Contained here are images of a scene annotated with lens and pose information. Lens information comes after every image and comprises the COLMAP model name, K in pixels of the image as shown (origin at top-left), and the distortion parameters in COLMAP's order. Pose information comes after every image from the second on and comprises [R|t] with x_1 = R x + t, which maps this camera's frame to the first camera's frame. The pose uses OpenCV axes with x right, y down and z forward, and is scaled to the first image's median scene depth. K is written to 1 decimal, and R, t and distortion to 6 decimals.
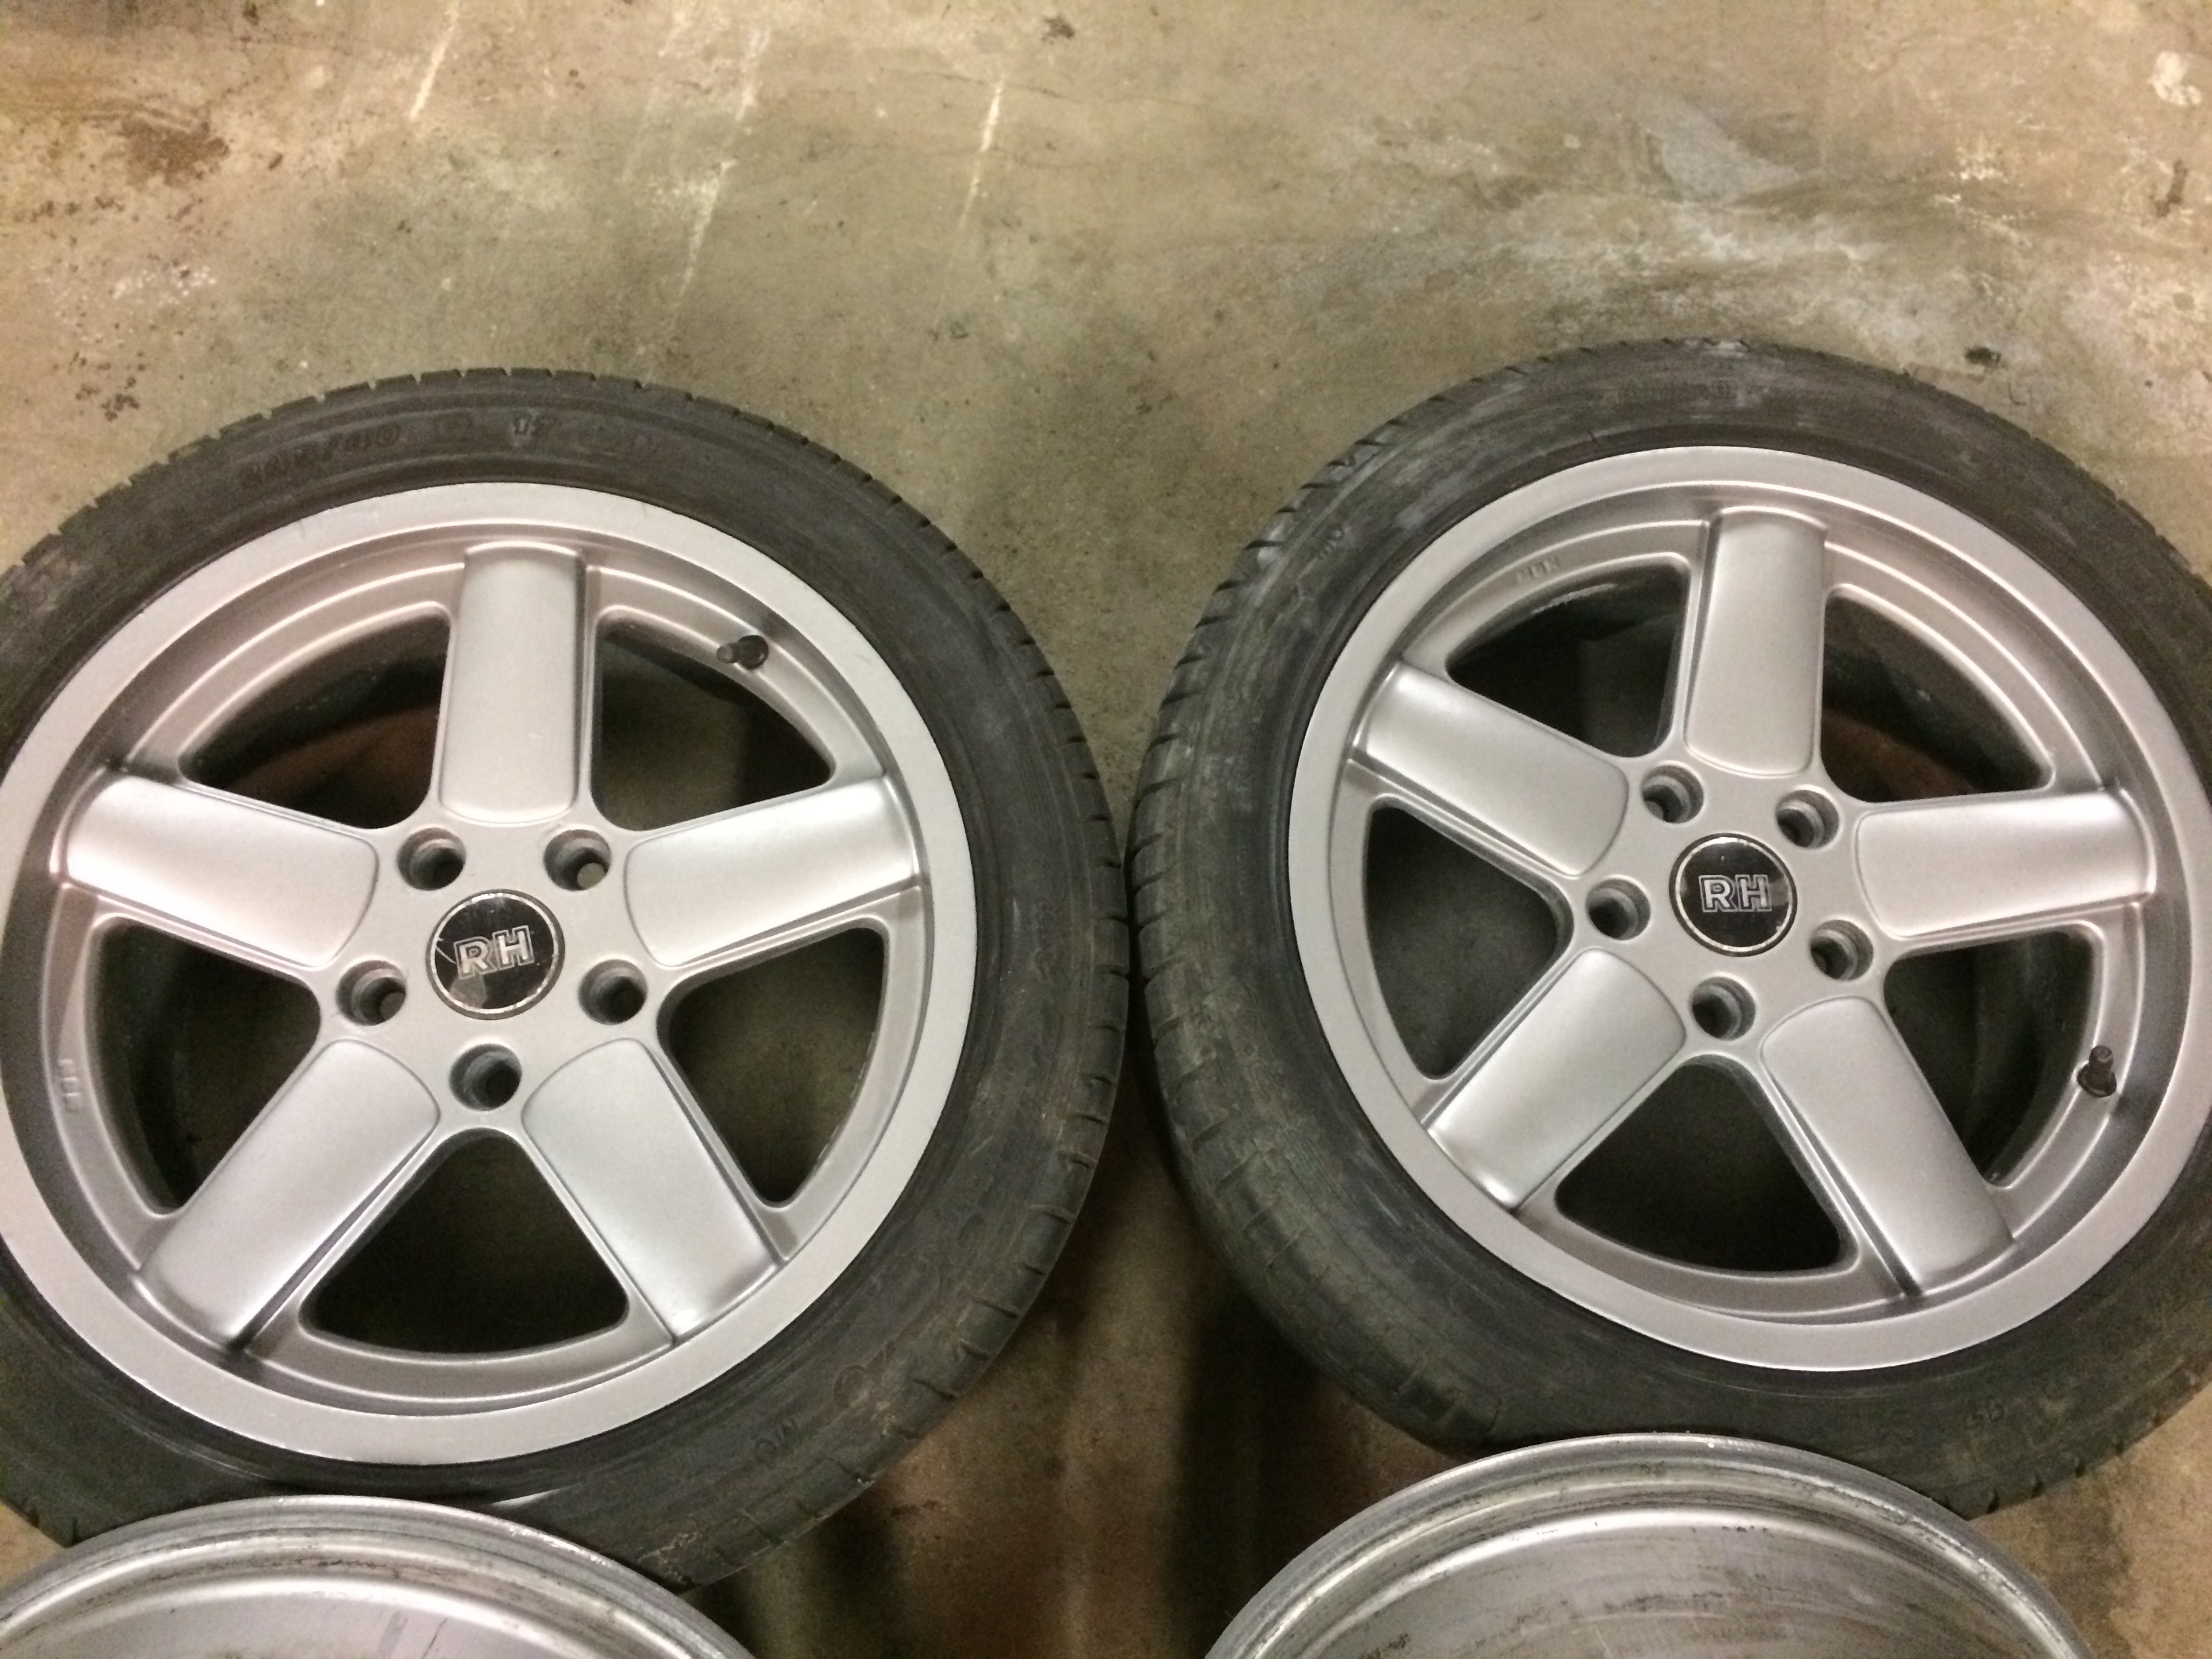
lens RADIAL K [[1894.5, 0, 1106.0], [0, 1894.5, 829.5], [0, 0, 1]] dist [0.069983, -0.089404]
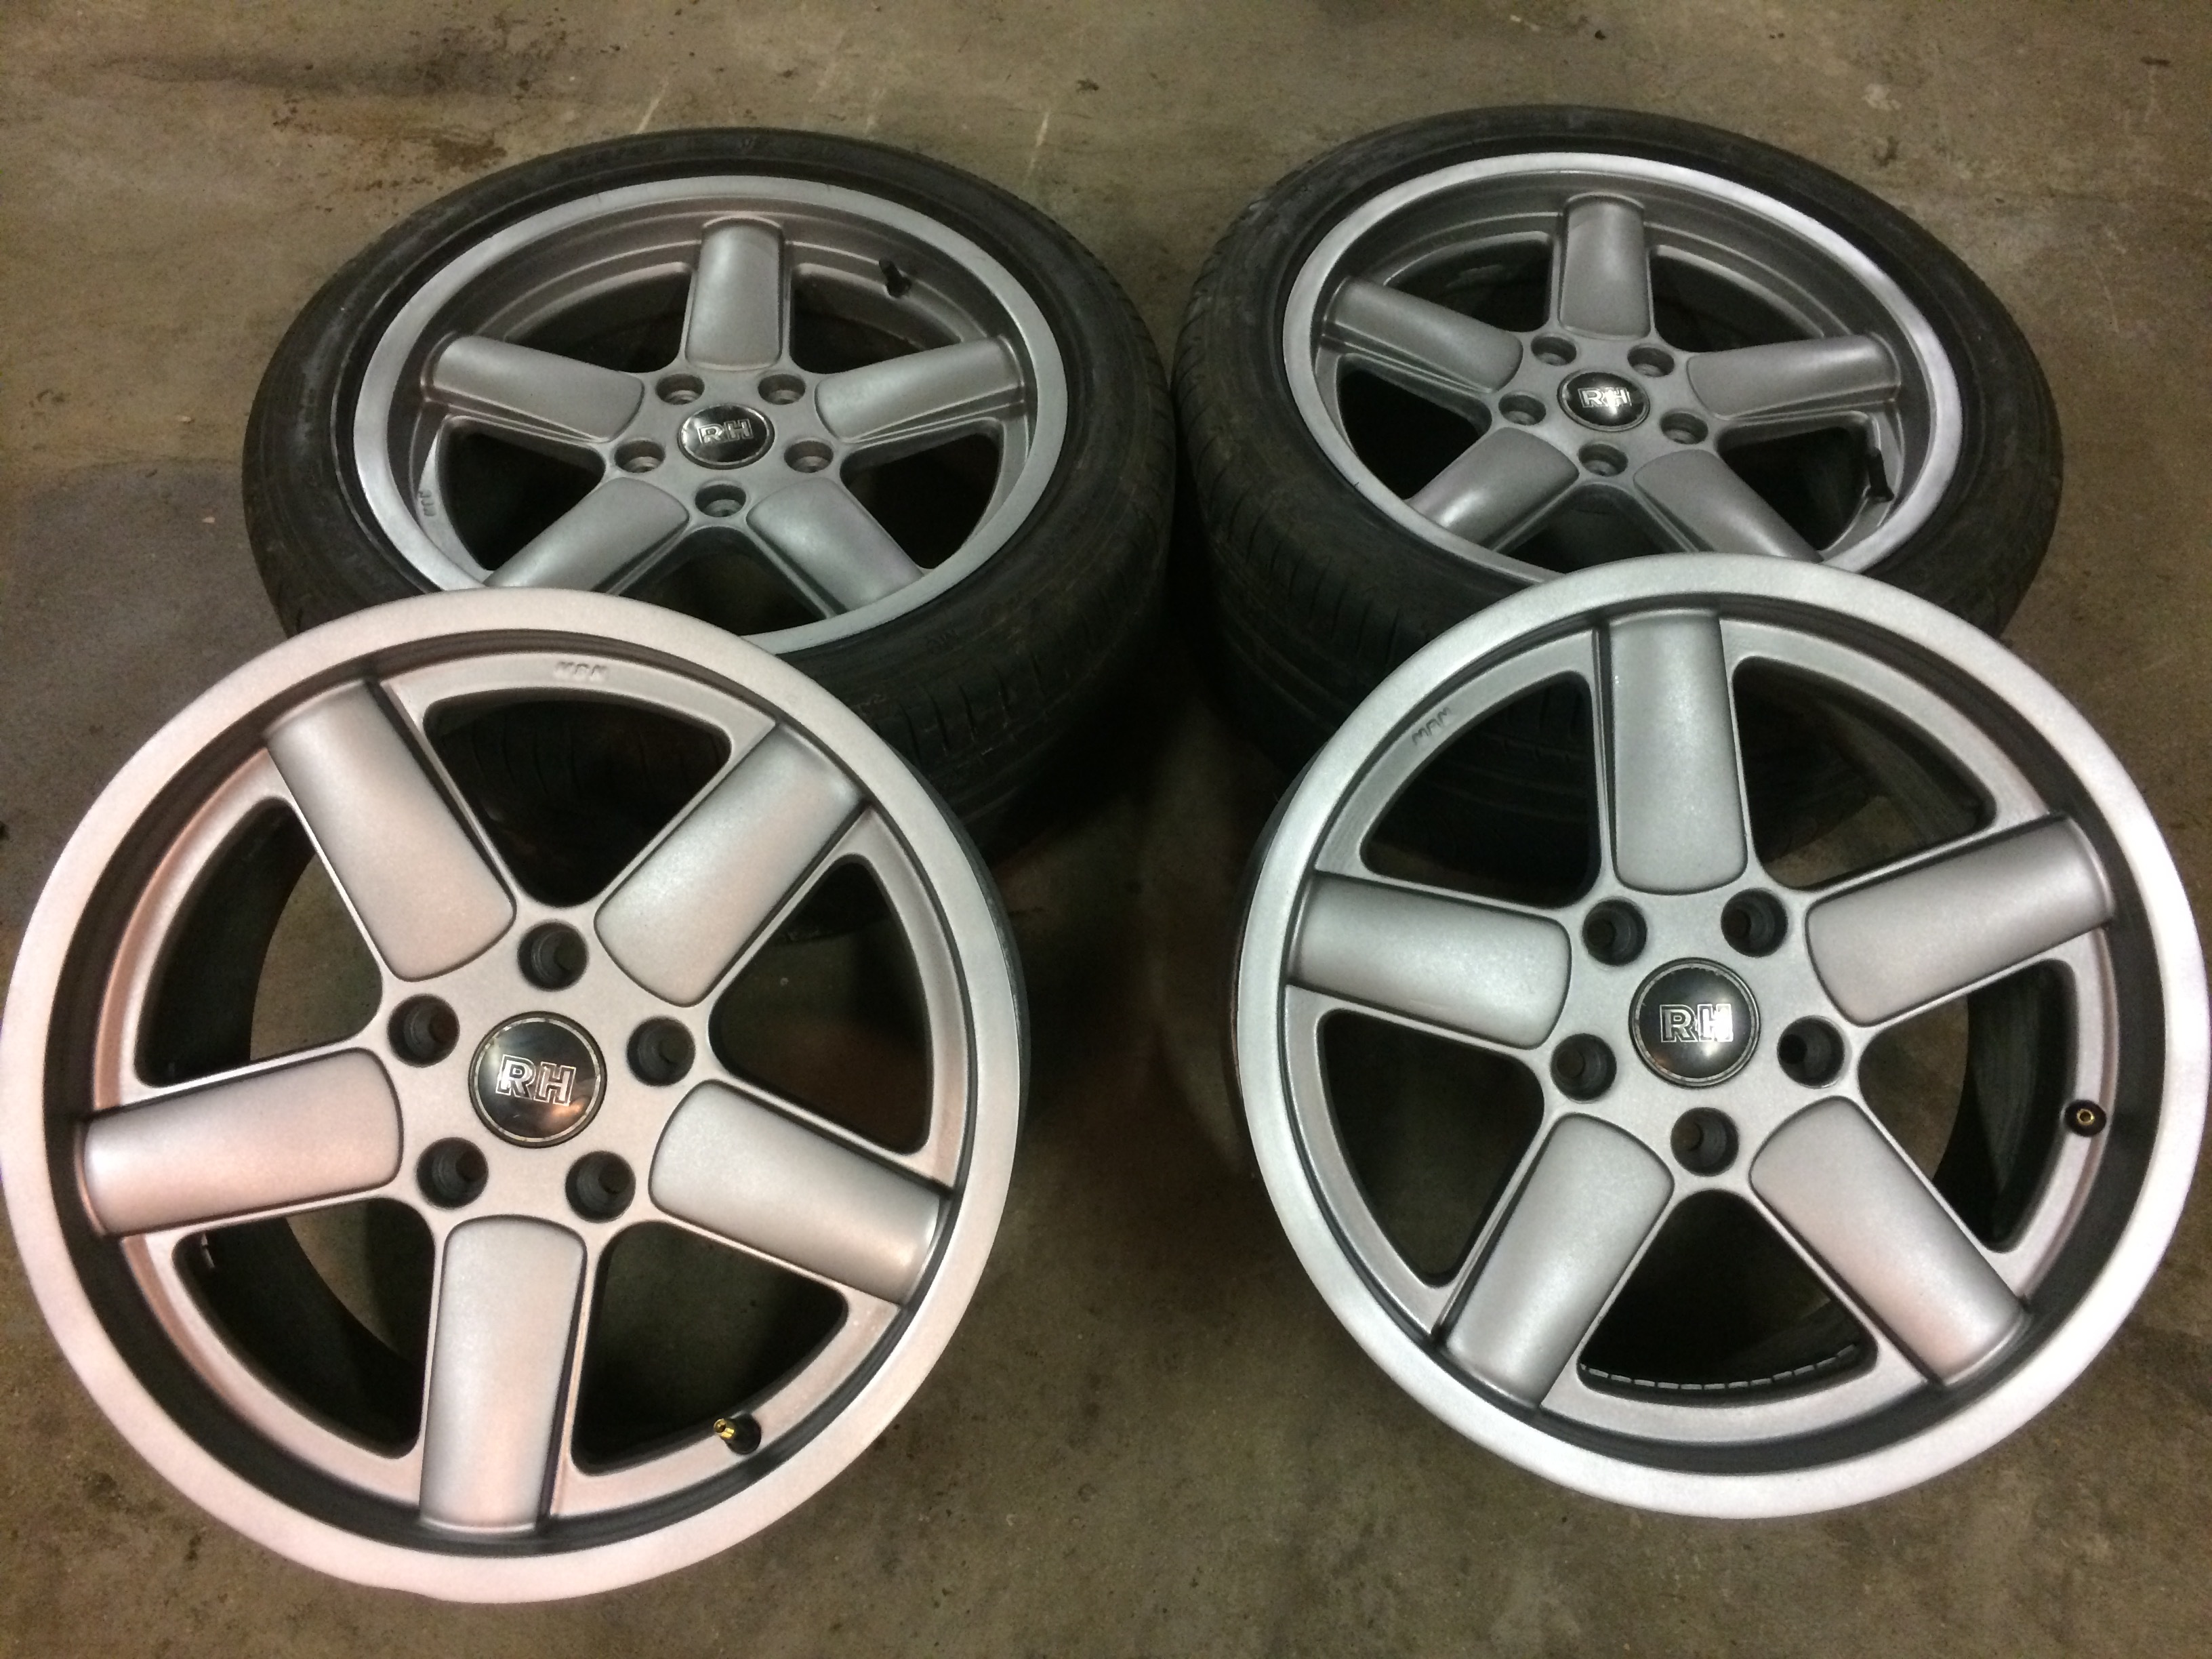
lens RADIAL K [[1894.5, 0, 1106.0], [0, 1894.5, 829.5], [0, 0, 1]] dist [0.069983, -0.089404]
pose [[0.999234, -0.038488, 0.007037, -0.044565], [0.038695, 0.945487, -0.323354, 0.593879], [0.005791, 0.323379, 0.946252, -0.173739]]
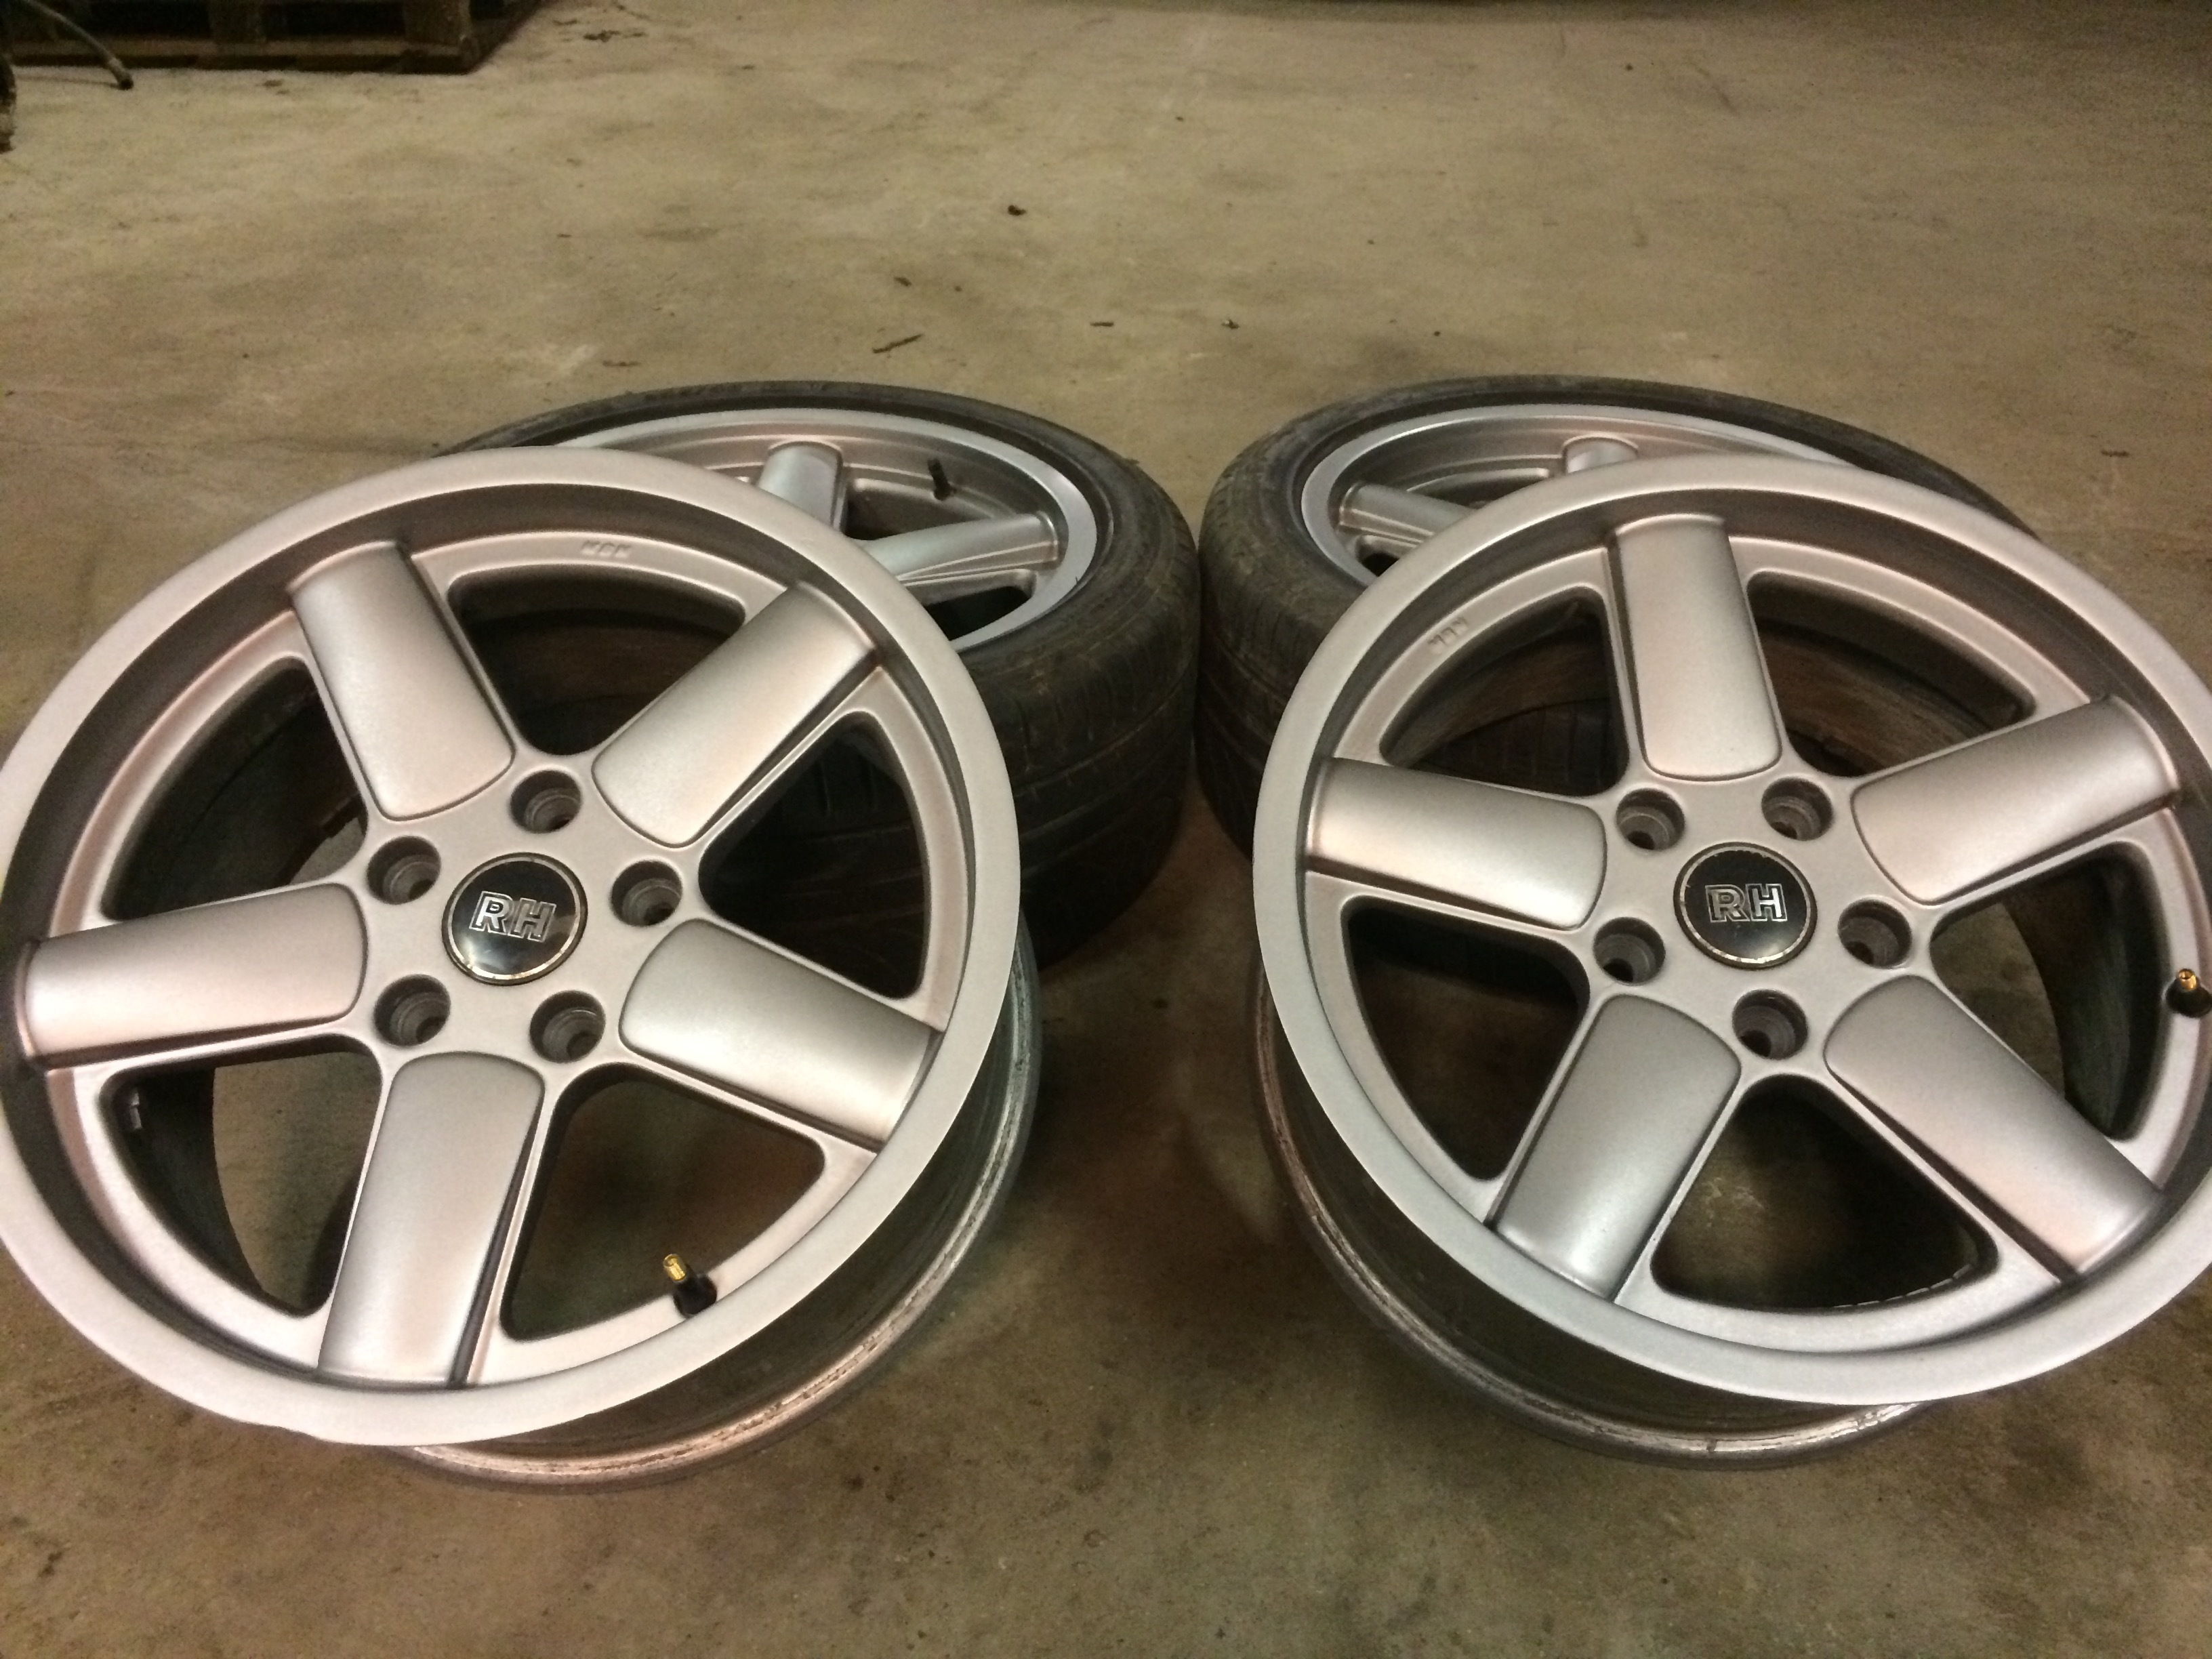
lens RADIAL K [[1894.5, 0, 1106.0], [0, 1894.5, 829.5], [0, 0, 1]] dist [0.069983, -0.089404]
pose [[0.999392, -0.032693, -0.012113, -0.036423], [0.017006, 0.760404, -0.649227, 0.870037], [0.030436, 0.648627, 0.760498, 0.006885]]
